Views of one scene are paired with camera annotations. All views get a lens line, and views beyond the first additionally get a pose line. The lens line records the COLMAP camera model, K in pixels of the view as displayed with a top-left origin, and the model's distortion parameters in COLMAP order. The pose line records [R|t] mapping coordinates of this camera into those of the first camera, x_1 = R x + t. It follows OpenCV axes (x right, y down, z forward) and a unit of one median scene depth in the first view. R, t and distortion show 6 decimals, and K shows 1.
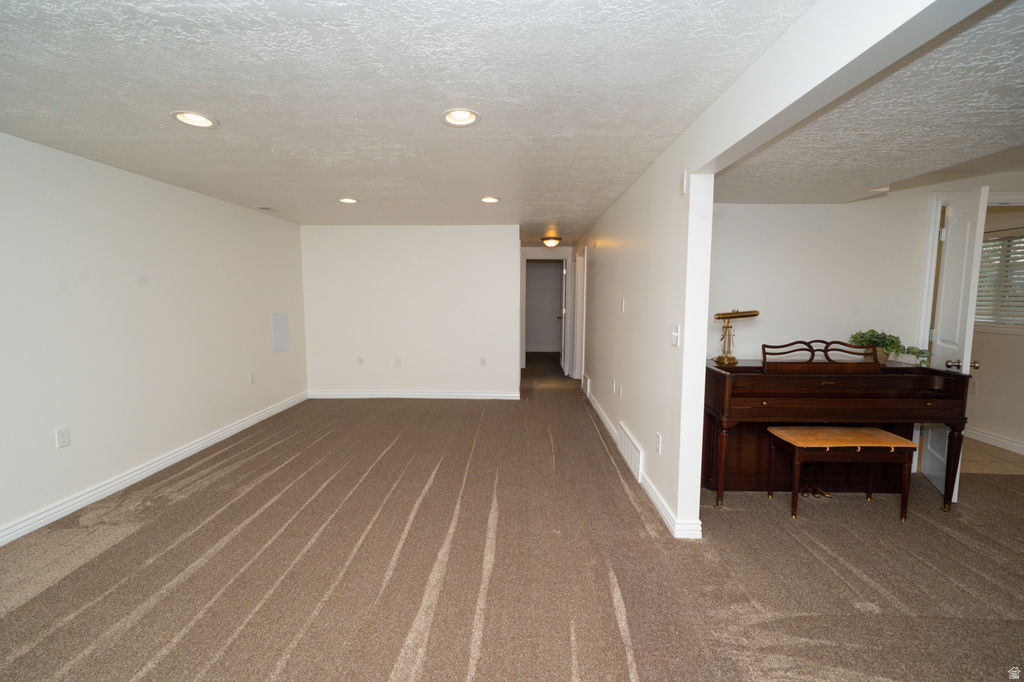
lens RADIAL K [[441.7, 0, 509.6], [0, 441.7, 336.9], [0, 0, 1]] dist [-0.001524, 0.003455]
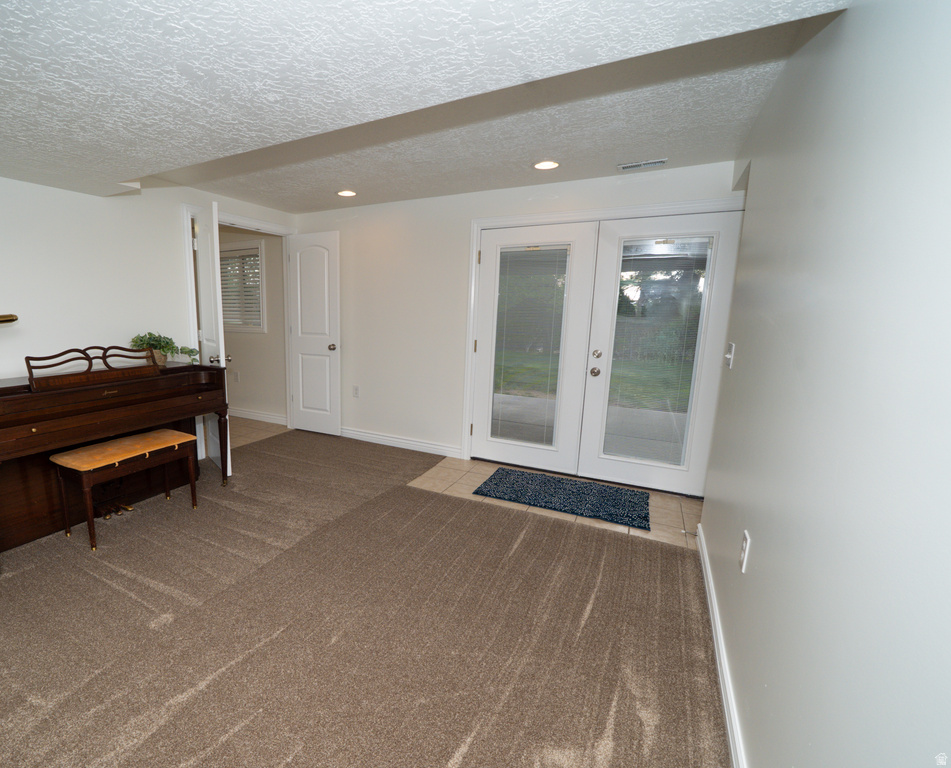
lens RADIAL K [[403.1, 0, 474.9], [0, 403.1, 382.6], [0, 0, 1]] dist [-0.002346, 0.000156]
pose [[0.242895, -0.143018, 0.959452, 0.129233], [0.050203, 0.989600, 0.134802, 0.011794], [-0.968753, 0.015425, 0.247549, 0.074661]]
